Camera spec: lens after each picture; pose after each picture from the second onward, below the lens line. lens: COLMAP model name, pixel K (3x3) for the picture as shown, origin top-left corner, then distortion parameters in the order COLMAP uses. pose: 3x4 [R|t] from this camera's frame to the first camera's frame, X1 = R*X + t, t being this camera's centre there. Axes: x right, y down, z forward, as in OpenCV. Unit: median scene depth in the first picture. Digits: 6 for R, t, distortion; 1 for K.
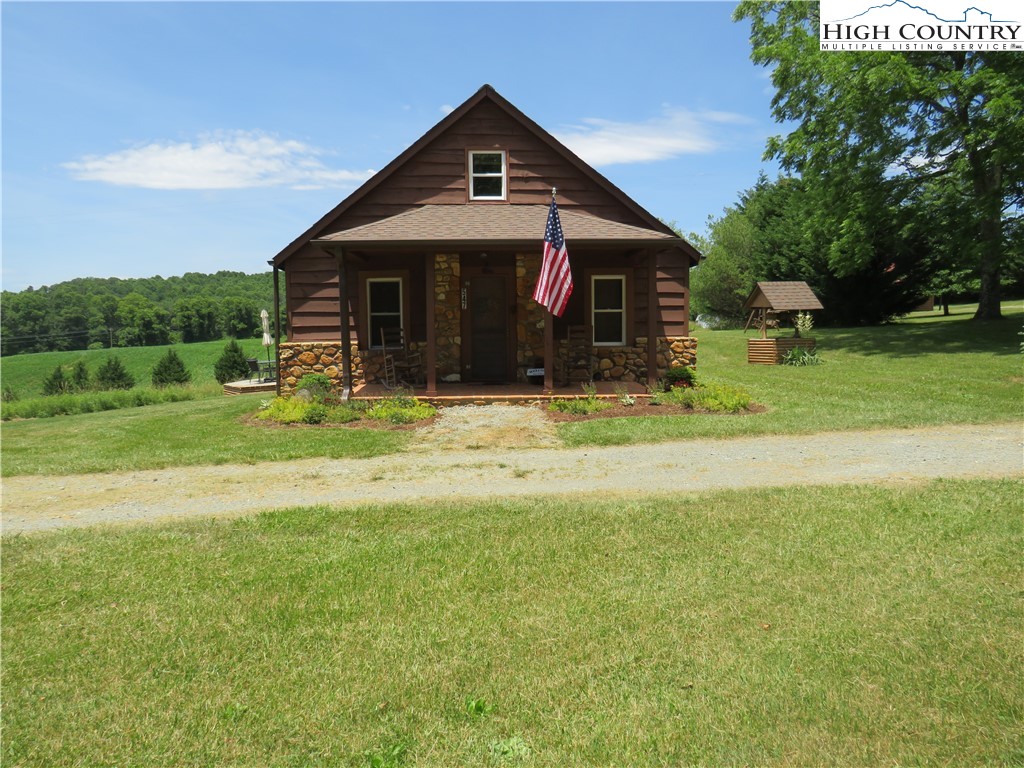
lens RADIAL K [[724.9, 0, 512.0], [0, 724.9, 384.0], [0, 0, 1]] dist [-0.031676, 0.006676]
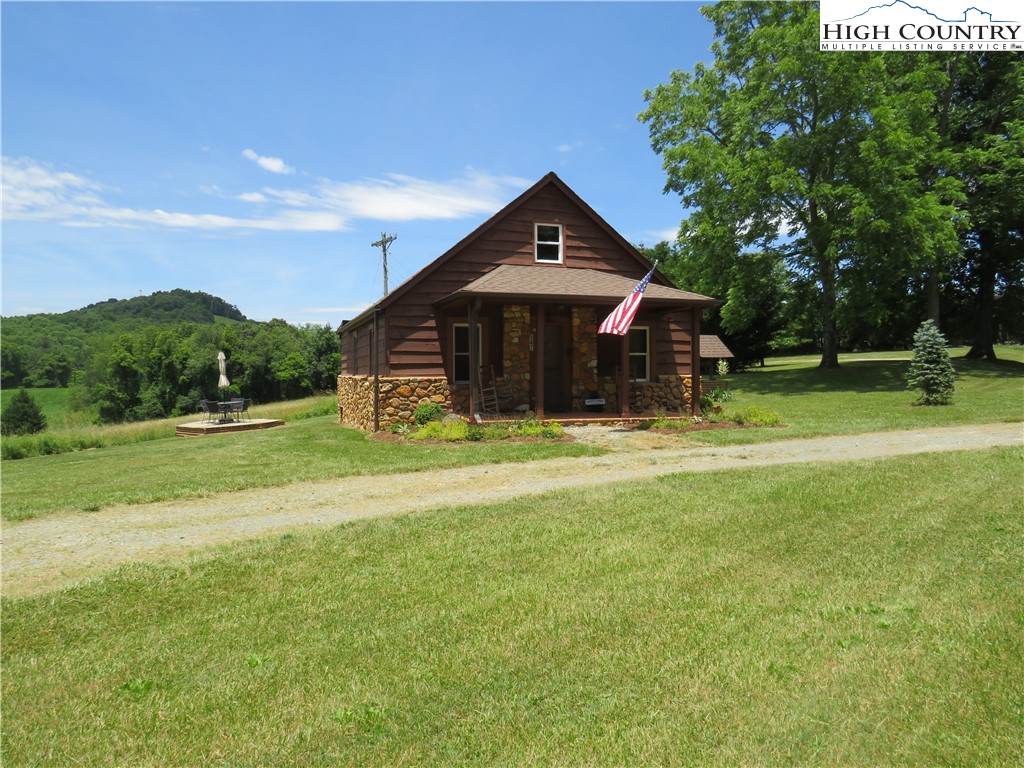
lens RADIAL K [[724.9, 0, 512.0], [0, 724.9, 384.0], [0, 0, 1]] dist [-0.031676, 0.006676]
pose [[0.961036, 0.002989, 0.276409, -0.430984], [0.016795, 0.997463, -0.069179, 0.035256], [-0.275914, 0.071126, 0.958547, -0.149620]]
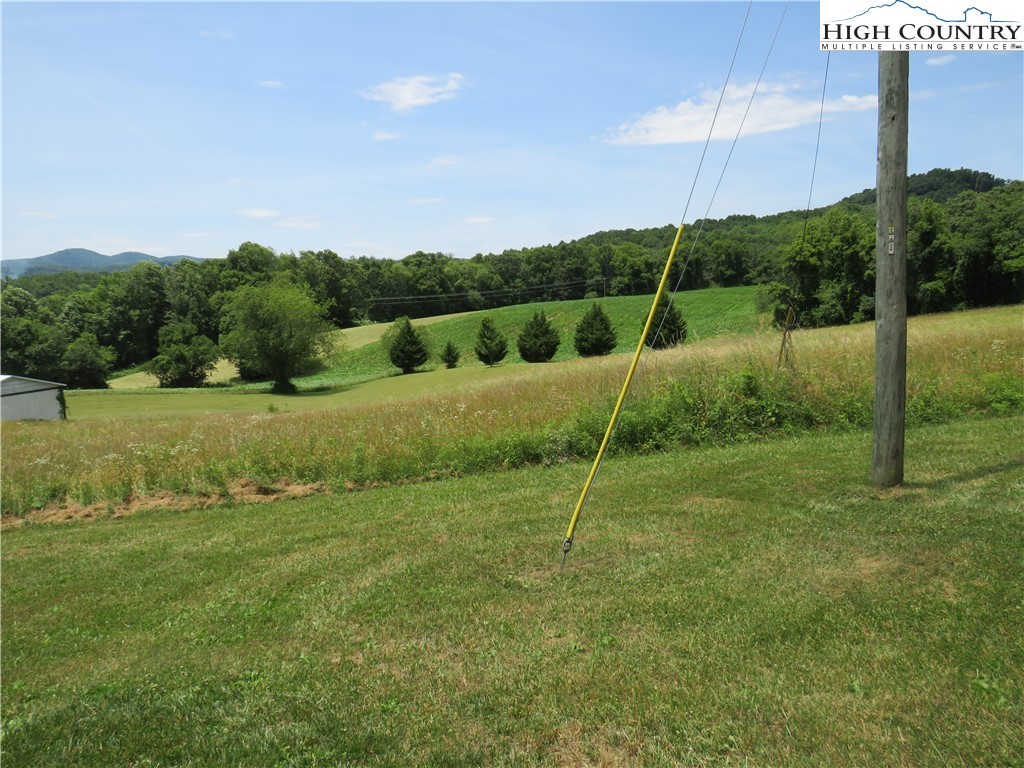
lens RADIAL K [[724.9, 0, 512.0], [0, 724.9, 384.0], [0, 0, 1]] dist [-0.031676, 0.006676]
pose [[0.768198, 0.071078, -0.636254, 0.034913], [-0.023904, 0.996309, 0.082440, -0.178554], [0.639766, -0.048122, 0.767062, 2.348096]]
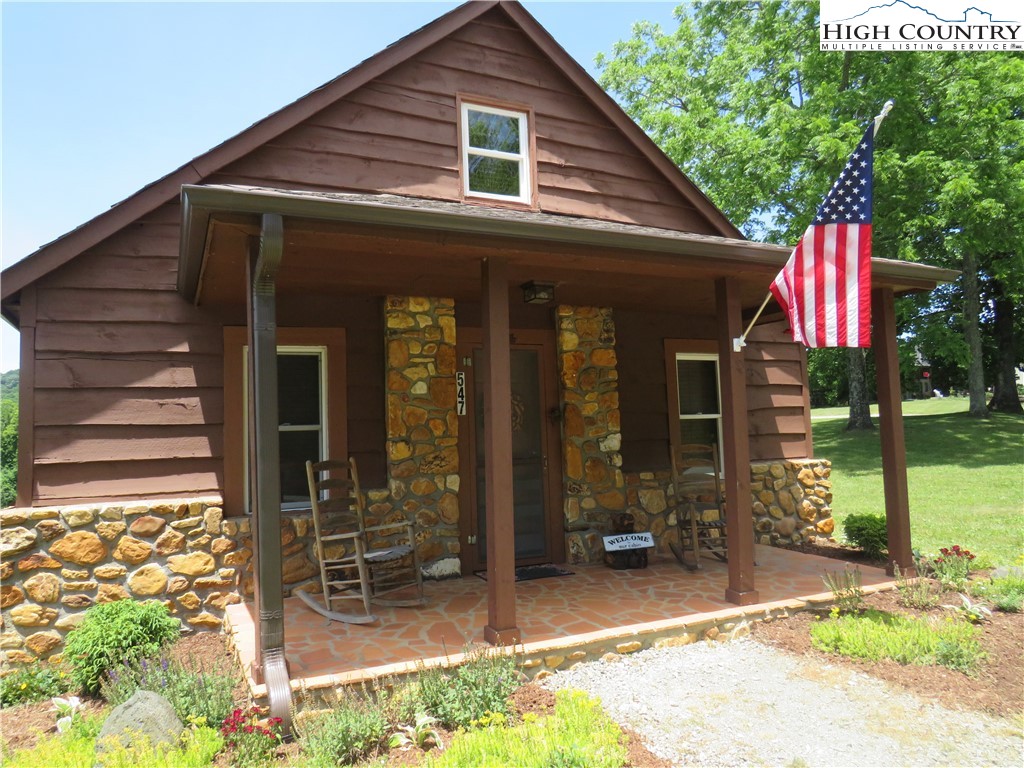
lens RADIAL K [[724.9, 0, 512.0], [0, 724.9, 384.0], [0, 0, 1]] dist [-0.031676, 0.006676]
pose [[0.920307, 0.008868, 0.391097, -0.219281], [0.056459, 0.986265, -0.155220, -0.048644], [-0.387102, 0.164931, 0.907166, 0.555706]]
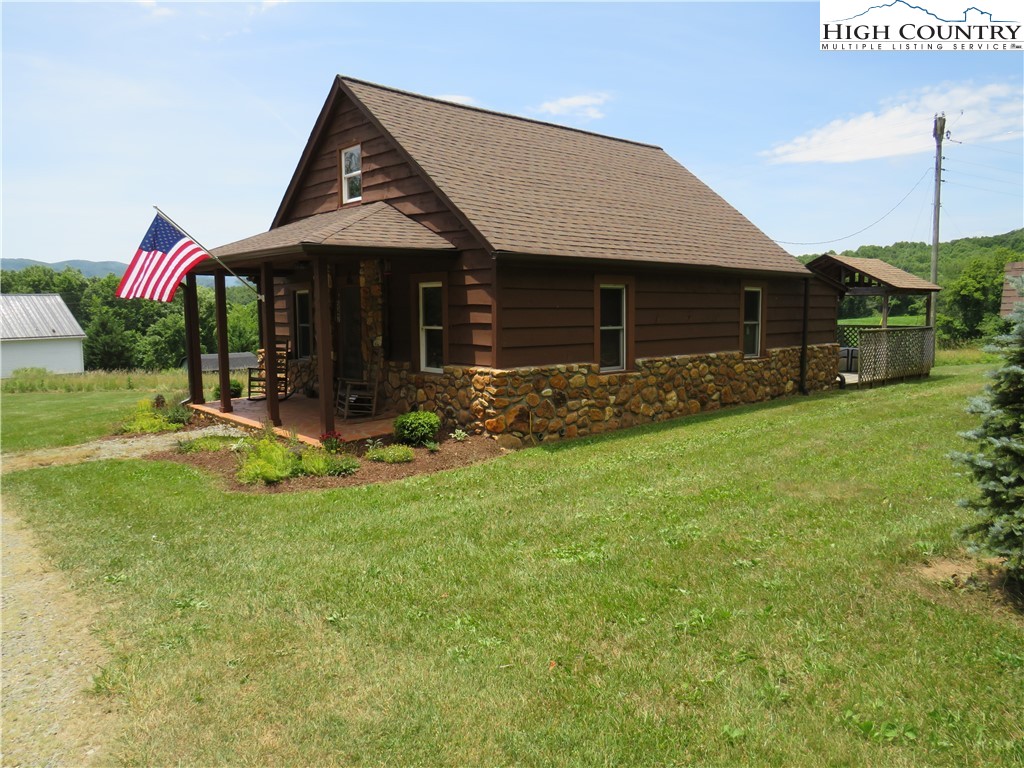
lens RADIAL K [[724.1, 0, 511.4], [0, 724.1, 366.7], [0, 0, 1]] dist [0.000786, 0.004121]
pose [[0.629665, 0.070042, -0.773702, 0.799989], [-0.061398, 0.997299, 0.040316, -0.097068], [0.774436, 0.022118, 0.632265, 0.581078]]
